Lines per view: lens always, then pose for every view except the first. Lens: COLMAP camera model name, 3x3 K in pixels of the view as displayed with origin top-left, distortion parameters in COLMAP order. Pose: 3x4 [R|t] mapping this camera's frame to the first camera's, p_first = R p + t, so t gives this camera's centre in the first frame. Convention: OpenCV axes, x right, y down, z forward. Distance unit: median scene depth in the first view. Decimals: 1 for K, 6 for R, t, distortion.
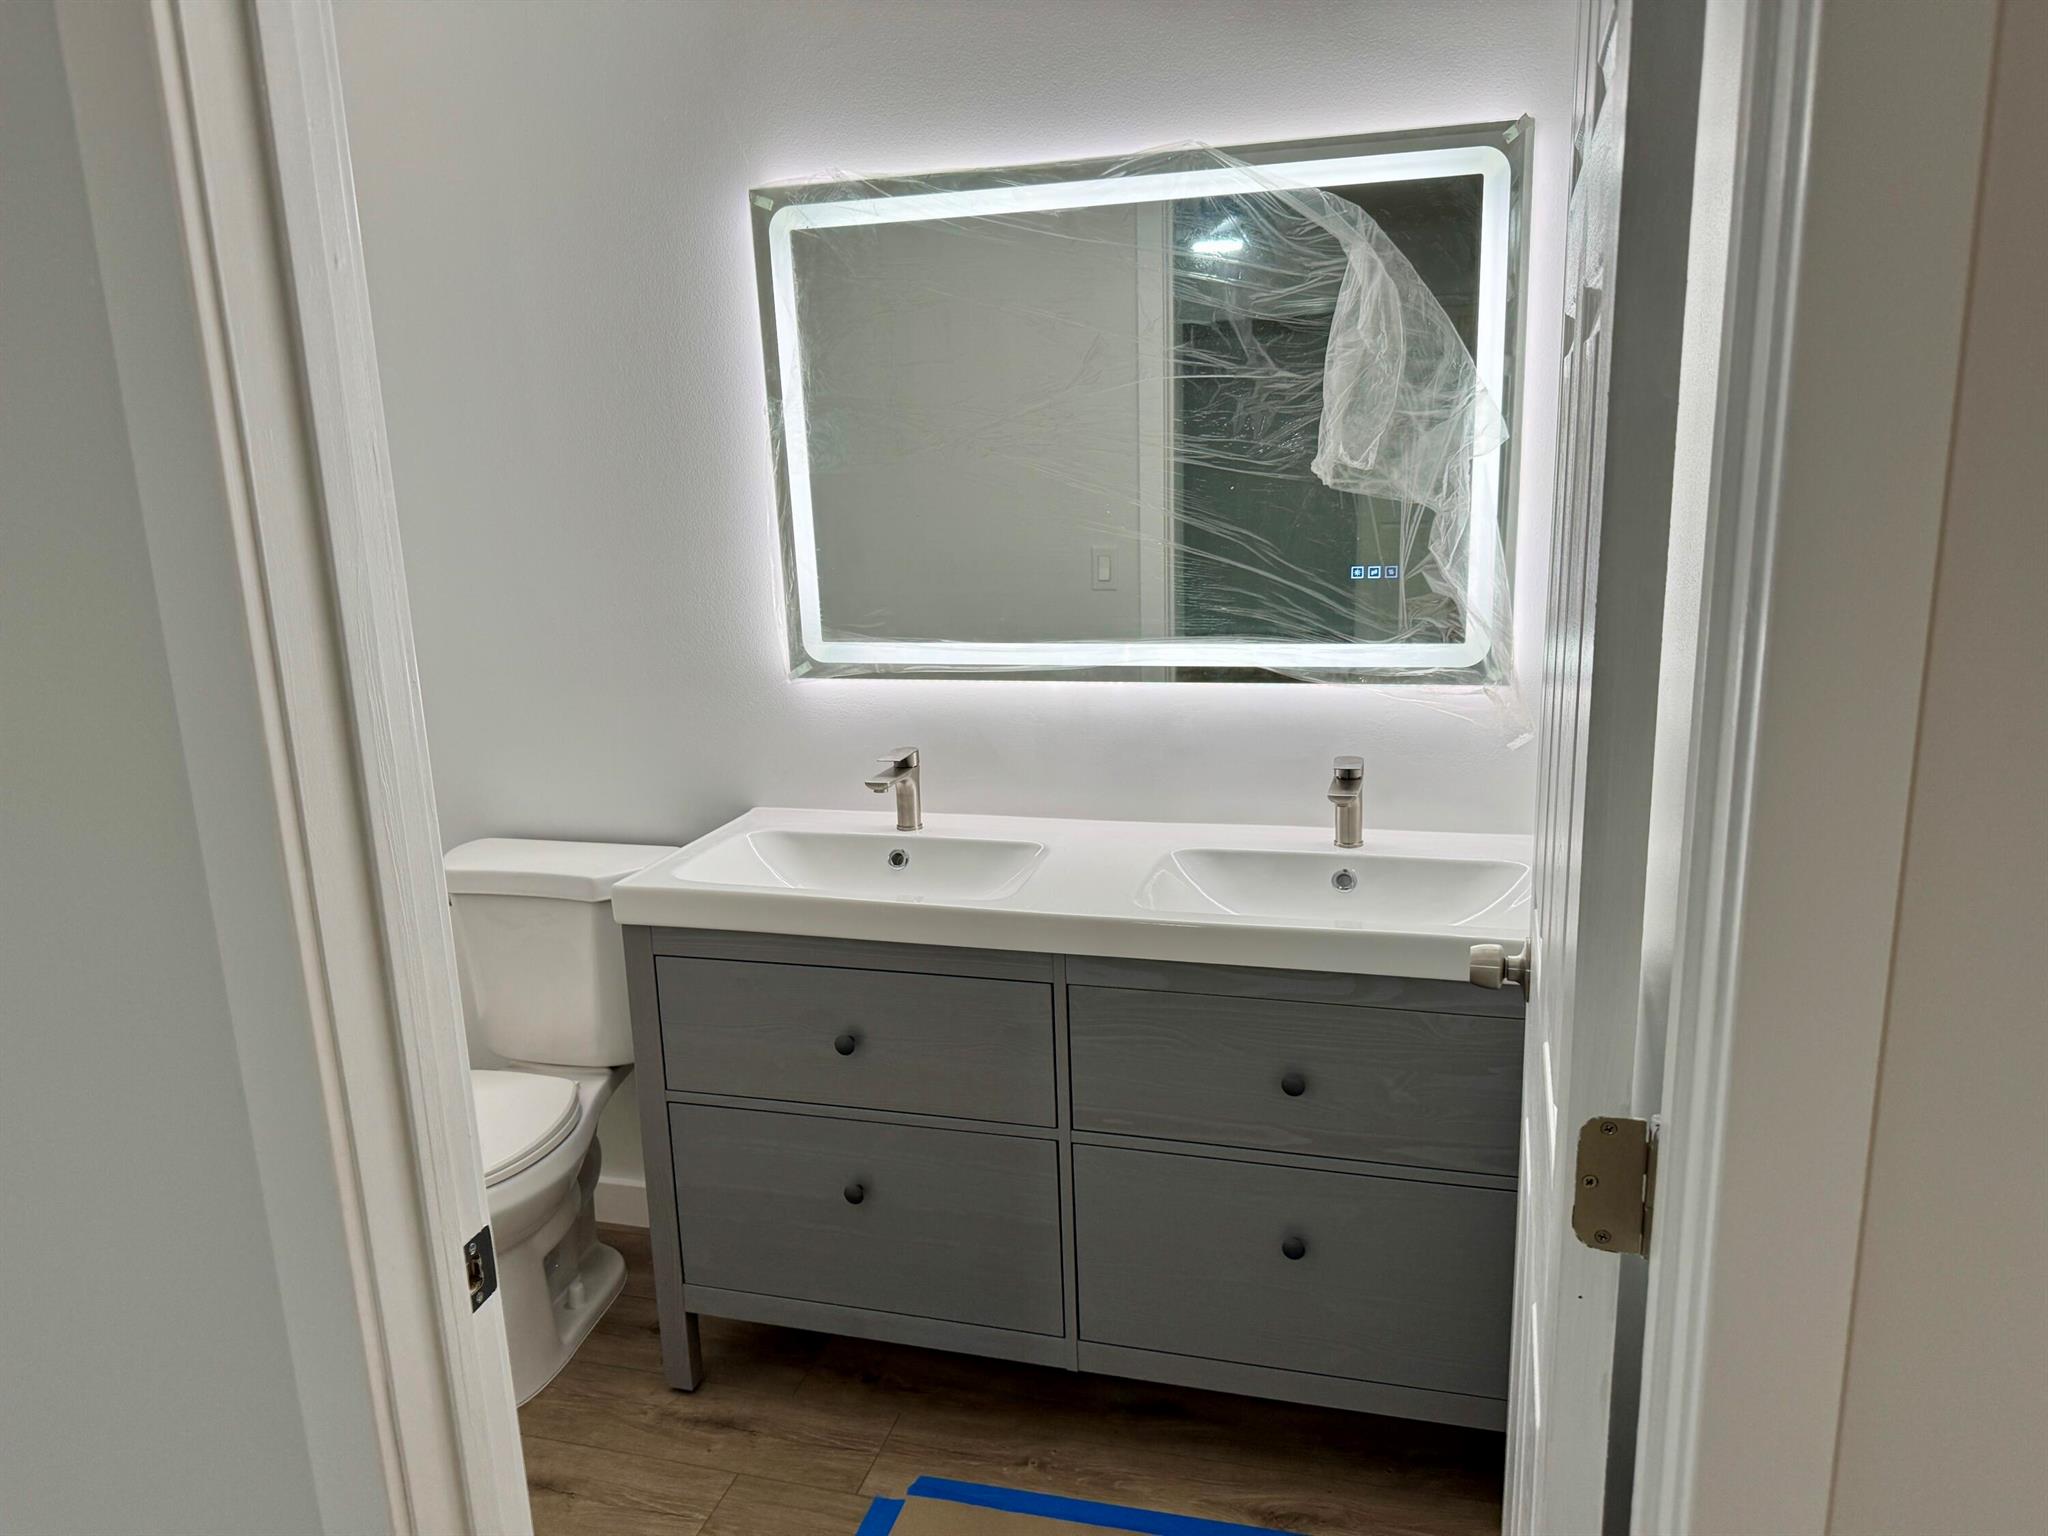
lens RADIAL K [[1416.7, 0, 1015.5], [0, 1416.7, 763.1], [0, 0, 1]] dist [0.175242, -0.367290]
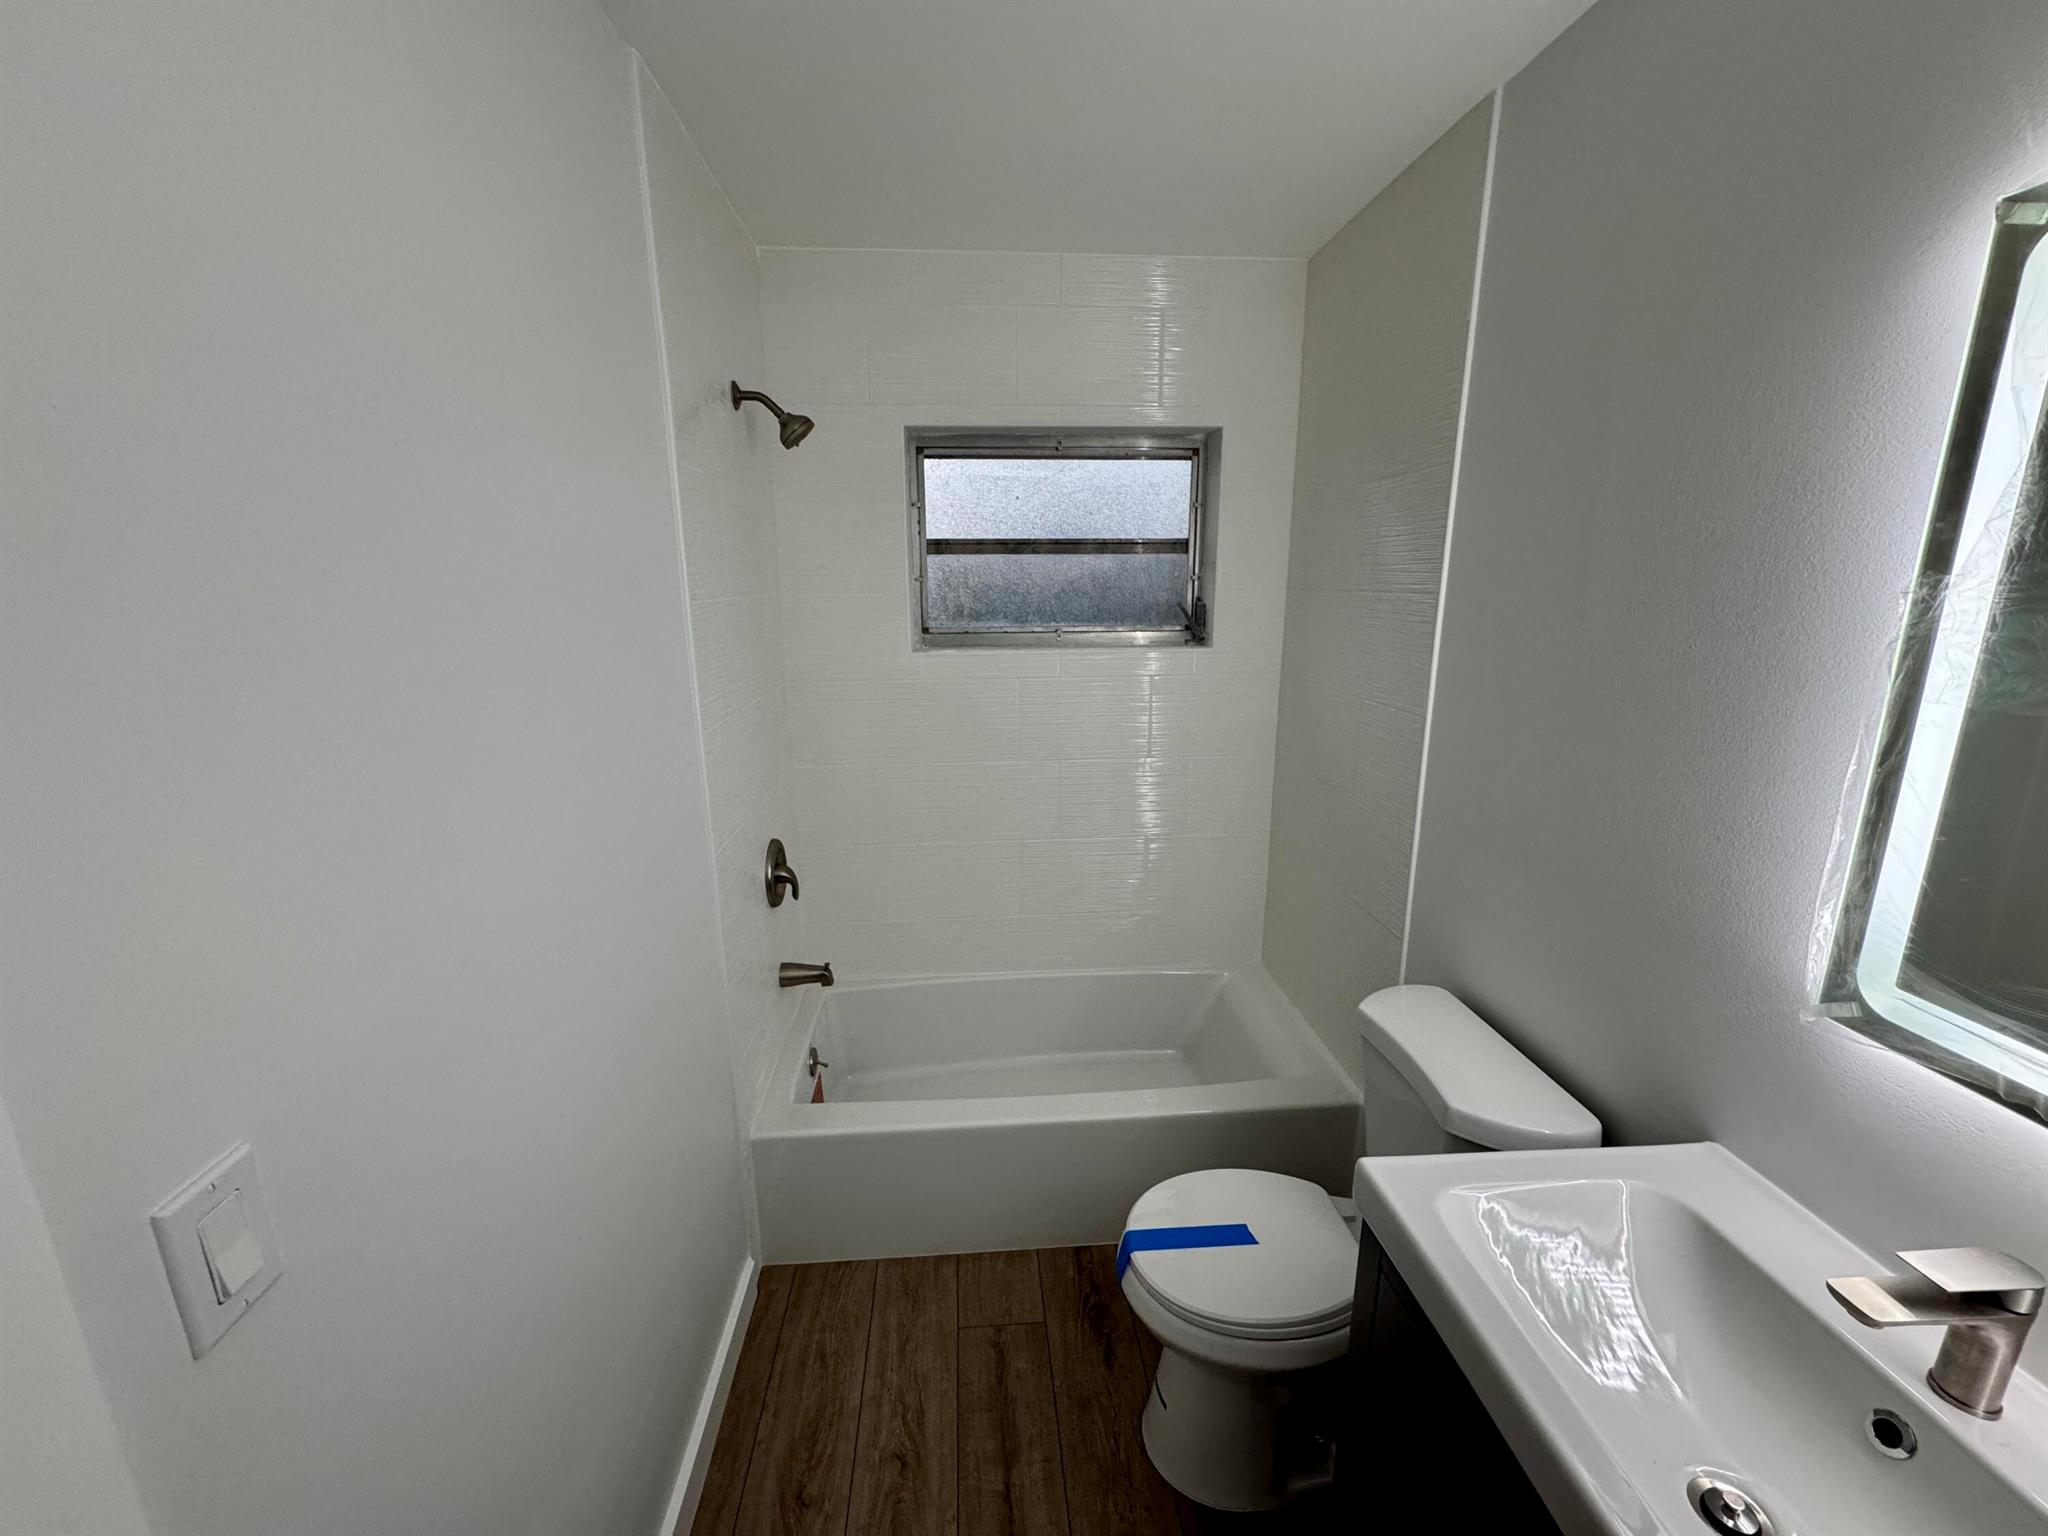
lens RADIAL K [[820.4, 0, 1024.0], [0, 820.4, 768.0], [0, 0, 1]] dist [0.000745, 0.000267]
pose [[0.346130, 0.245353, -0.905537, 0.019312], [-0.223822, 0.958924, 0.174265, -0.128570], [0.911097, 0.142361, 0.386827, 0.458534]]
